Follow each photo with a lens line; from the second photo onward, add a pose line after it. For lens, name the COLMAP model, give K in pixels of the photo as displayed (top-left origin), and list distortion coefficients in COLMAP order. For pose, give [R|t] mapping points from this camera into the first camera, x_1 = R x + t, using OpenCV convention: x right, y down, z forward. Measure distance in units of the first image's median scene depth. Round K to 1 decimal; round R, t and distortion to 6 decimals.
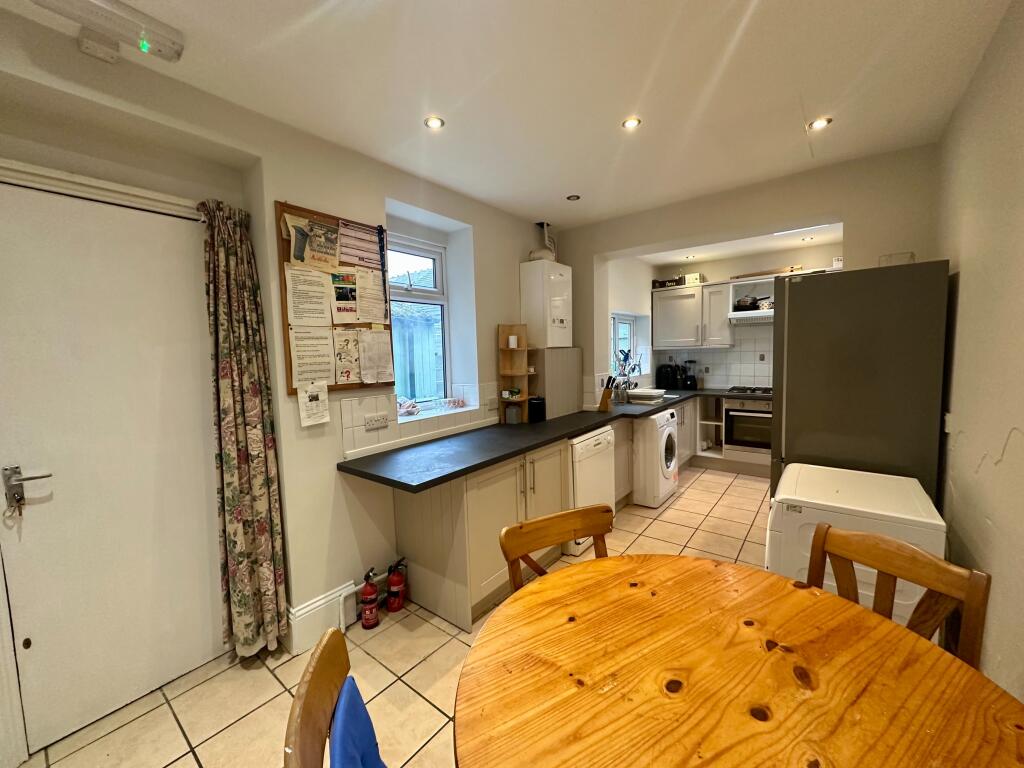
lens RADIAL K [[407.3, 0, 511.2], [0, 407.3, 384.1], [0, 0, 1]] dist [-0.003074, -0.000235]
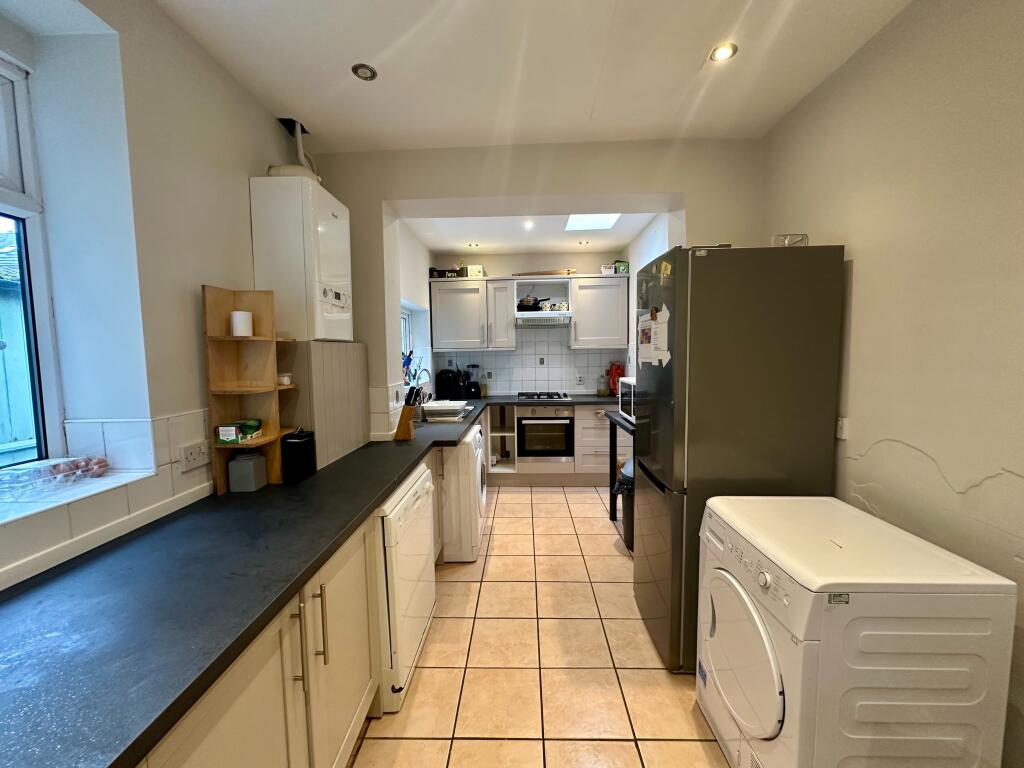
lens RADIAL K [[407.3, 0, 511.2], [0, 407.3, 382.2], [0, 0, 1]] dist [-0.003074, -0.000235]
pose [[0.805013, -0.028232, 0.592585, -0.022859], [0.040669, 0.999143, -0.007646, -0.014907], [-0.591862, 0.030255, 0.805472, 0.360897]]
